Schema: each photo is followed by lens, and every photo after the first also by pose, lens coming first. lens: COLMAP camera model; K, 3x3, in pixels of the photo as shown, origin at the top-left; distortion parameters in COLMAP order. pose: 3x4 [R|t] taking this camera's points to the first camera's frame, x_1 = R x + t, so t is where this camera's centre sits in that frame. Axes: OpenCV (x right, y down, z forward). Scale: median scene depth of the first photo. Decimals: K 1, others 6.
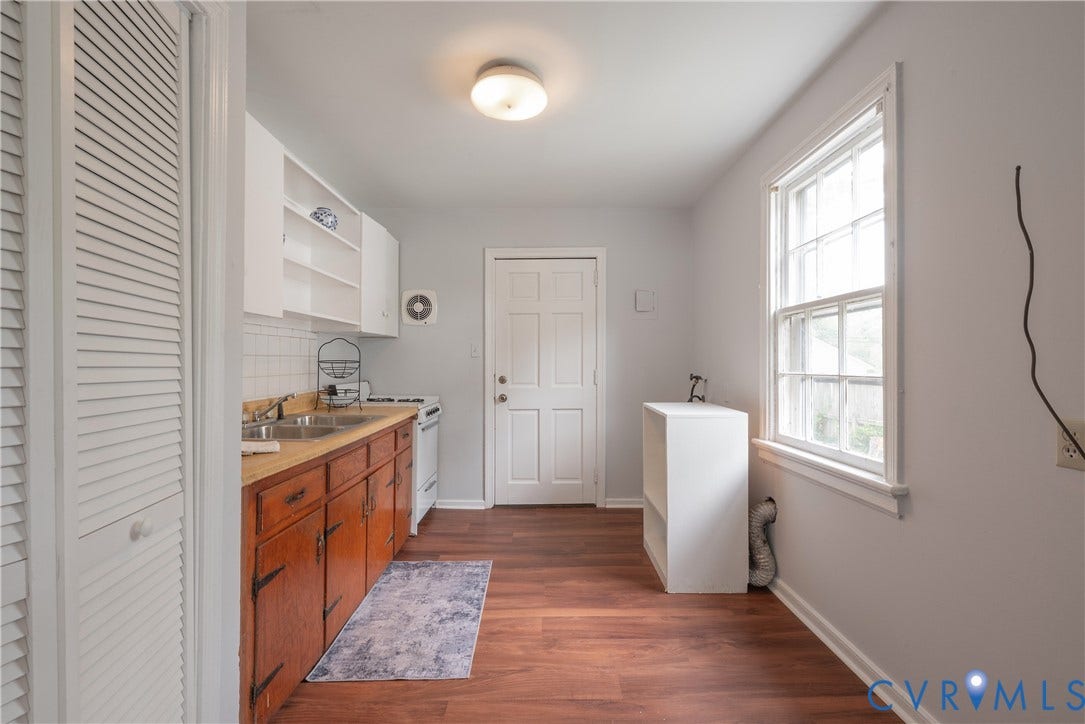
lens RADIAL K [[471.1, 0, 539.0], [0, 471.1, 361.3], [0, 0, 1]] dist [0.000686, 0.000040]
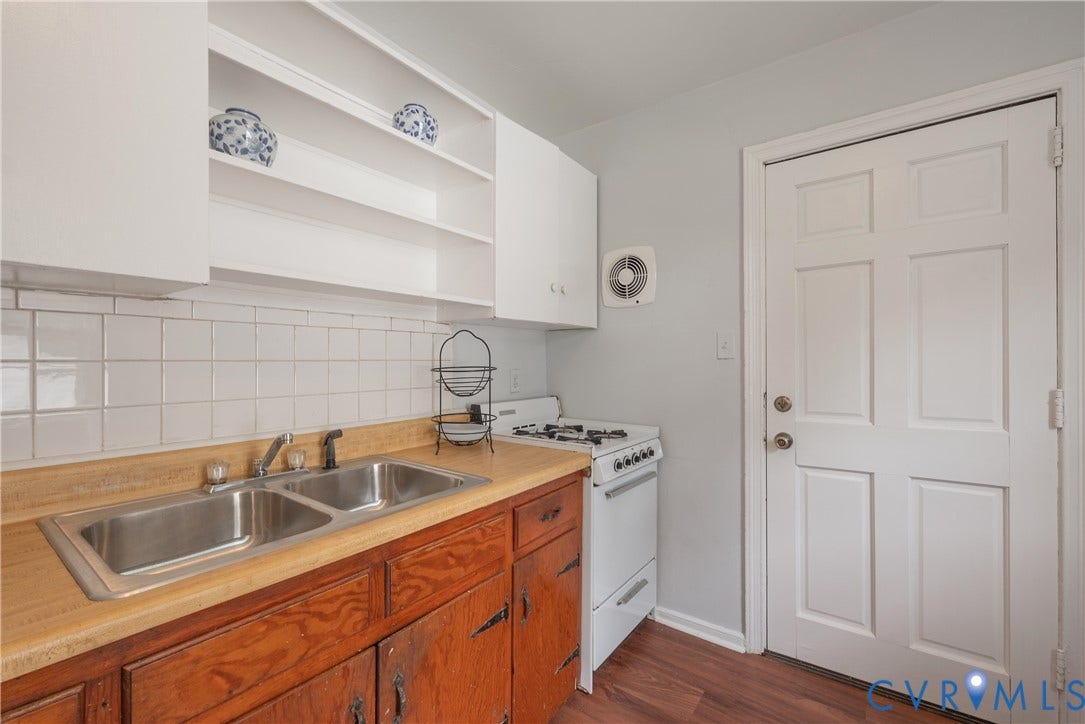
lens RADIAL K [[464.6, 0, 540.1], [0, 464.6, 361.5], [0, 0, 1]] dist [-0.002054, 0.000208]
pose [[0.809160, -0.004533, -0.587571, 0.003844], [0.003848, 0.999990, -0.002415, -0.005640], [0.587576, -0.000307, 0.809169, 0.460575]]
